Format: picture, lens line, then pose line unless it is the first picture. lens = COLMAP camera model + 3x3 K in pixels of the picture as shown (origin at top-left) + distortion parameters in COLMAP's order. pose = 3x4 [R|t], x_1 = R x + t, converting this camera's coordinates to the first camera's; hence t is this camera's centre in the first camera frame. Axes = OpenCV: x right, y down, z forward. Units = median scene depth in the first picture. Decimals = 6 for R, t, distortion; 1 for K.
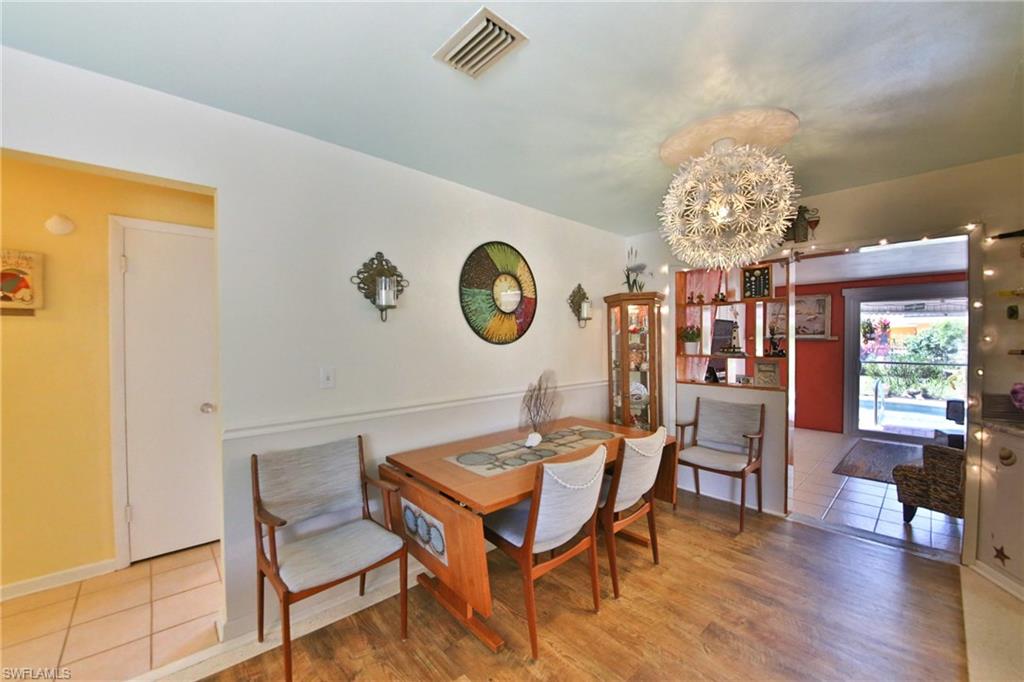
lens RADIAL K [[389.7, 0, 501.4], [0, 389.7, 348.1], [0, 0, 1]] dist [-0.004210, -0.002176]
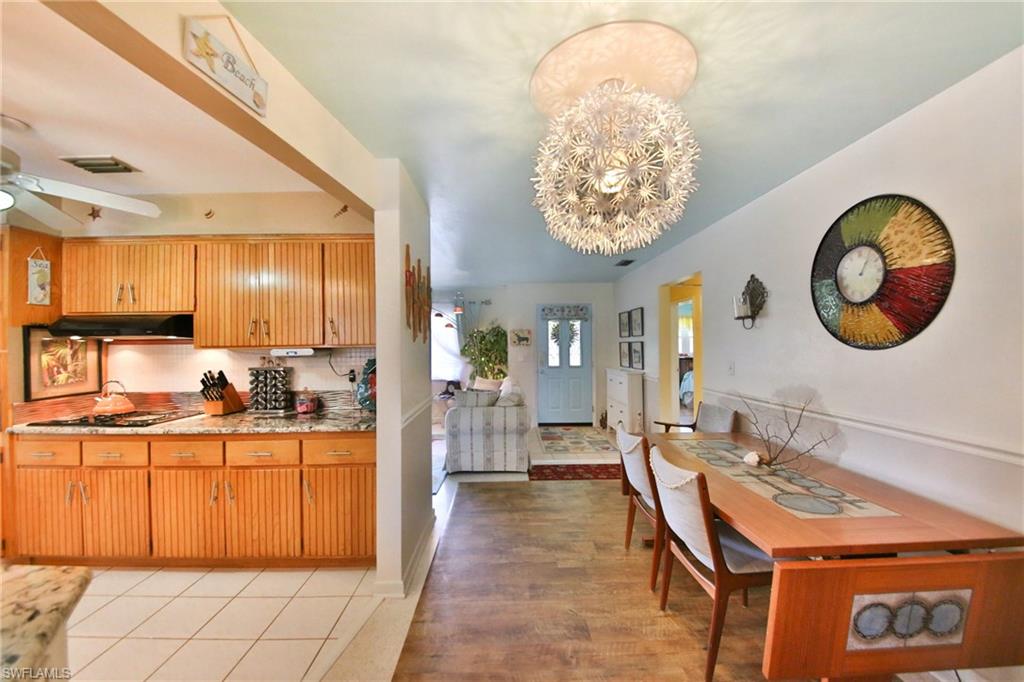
lens RADIAL K [[385.3, 0, 505.1], [0, 385.3, 346.7], [0, 0, 1]] dist [-0.020421, -0.000233]
pose [[-0.662843, 0.012000, -0.748662, 0.907845], [-0.002828, 0.999824, 0.018530, -0.024018], [0.748753, 0.014400, -0.662693, 0.958237]]
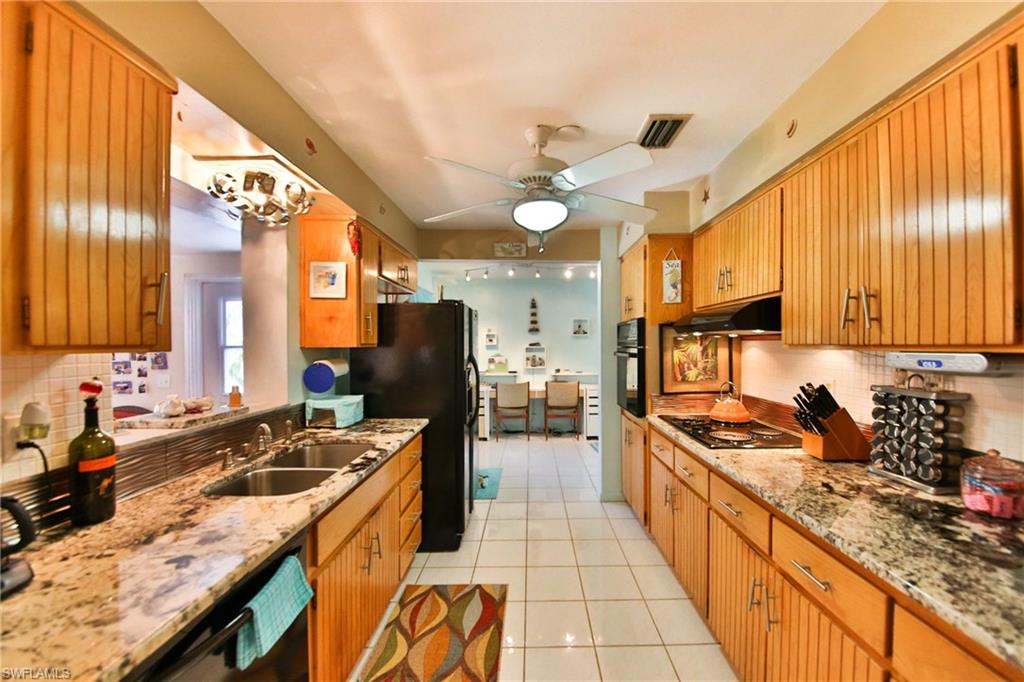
lens RADIAL K [[389.7, 0, 544.6], [0, 389.7, 345.2], [0, 0, 1]] dist [-0.004210, -0.002176]
pose [[-0.755042, 0.004413, 0.655662, 0.600481], [0.021018, 0.999626, 0.017476, -0.023380], [-0.655340, 0.026976, -0.754852, 0.513602]]
